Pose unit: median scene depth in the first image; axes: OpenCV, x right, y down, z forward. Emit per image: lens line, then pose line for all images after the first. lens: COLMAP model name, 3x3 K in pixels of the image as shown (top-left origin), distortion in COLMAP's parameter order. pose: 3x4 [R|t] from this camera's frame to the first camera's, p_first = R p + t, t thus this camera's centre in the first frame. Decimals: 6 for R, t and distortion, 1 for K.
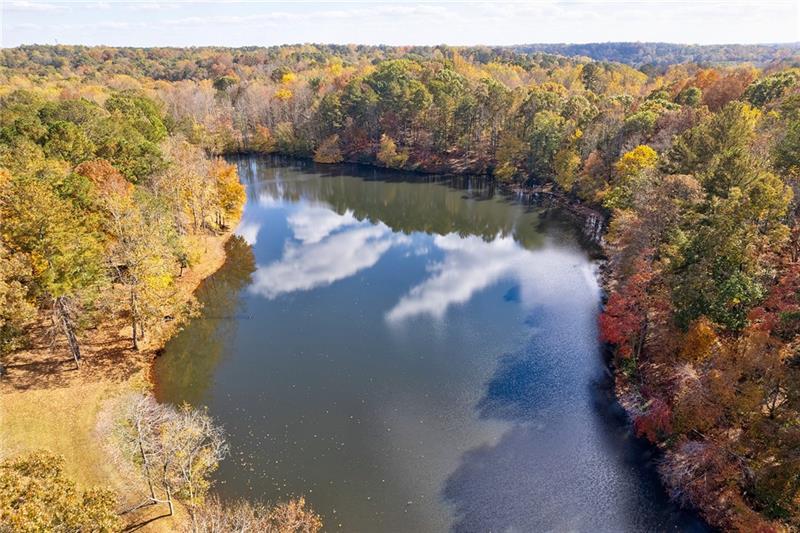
lens RADIAL K [[522.5, 0, 400.0], [0, 522.5, 266.5], [0, 0, 1]] dist [-0.004780, -0.000989]
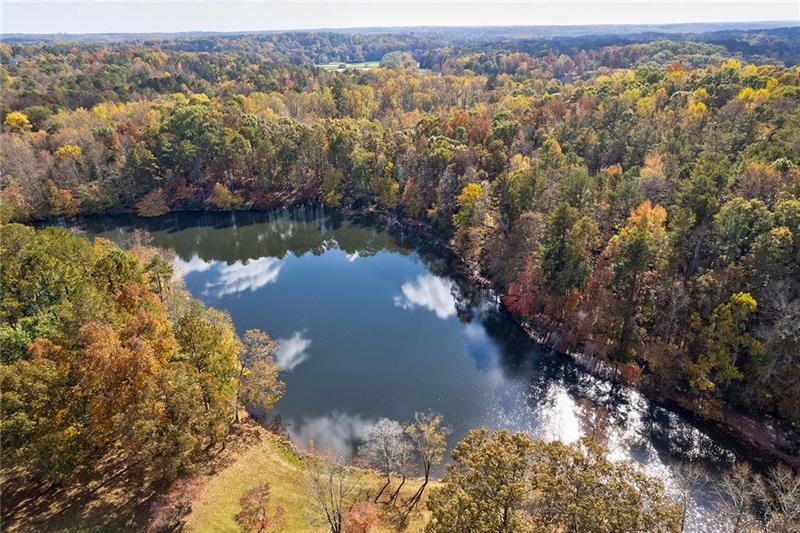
lens RADIAL K [[522.5, 0, 400.0], [0, 522.5, 266.5], [0, 0, 1]] dist [-0.004780, -0.000989]
pose [[0.837812, -0.240046, 0.490356, -0.284771], [0.223263, 0.970262, 0.093515, -0.097860], [-0.498222, 0.031131, 0.866491, -0.132391]]
